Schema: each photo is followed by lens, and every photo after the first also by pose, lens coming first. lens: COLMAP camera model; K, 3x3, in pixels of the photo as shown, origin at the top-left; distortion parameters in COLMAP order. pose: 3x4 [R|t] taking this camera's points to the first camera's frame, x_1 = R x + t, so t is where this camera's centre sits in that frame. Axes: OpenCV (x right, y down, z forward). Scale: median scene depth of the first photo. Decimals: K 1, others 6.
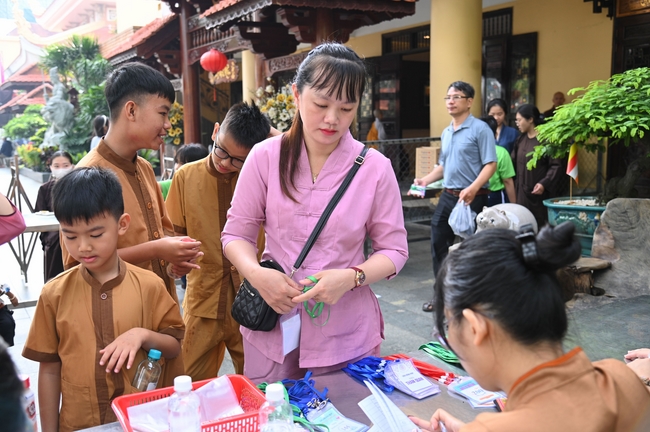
lens RADIAL K [[680.0, 0, 306.3], [0, 680.0, 216.1], [0, 0, 1]] dist [-0.000924, 0.000000]
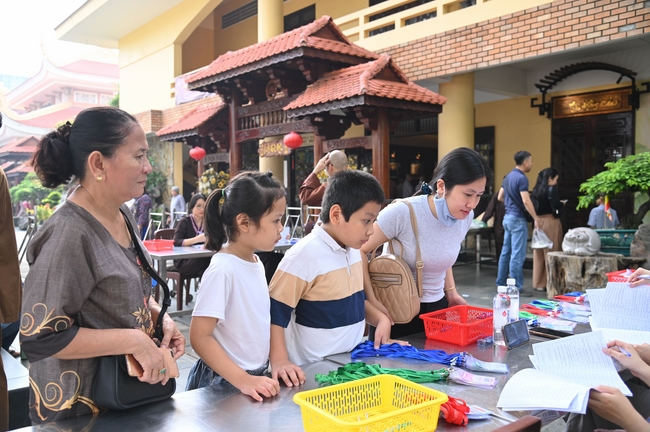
lens RADIAL K [[582.6, 0, 330.9], [0, 582.6, 215.7], [0, 0, 1]] dist [-0.009696, 0.033169]
pose [[0.984088, 0.002272, 0.177669, -0.193043], [0.015050, 0.995259, -0.096089, 0.027295], [-0.177045, 0.097234, 0.979388, -0.111357]]
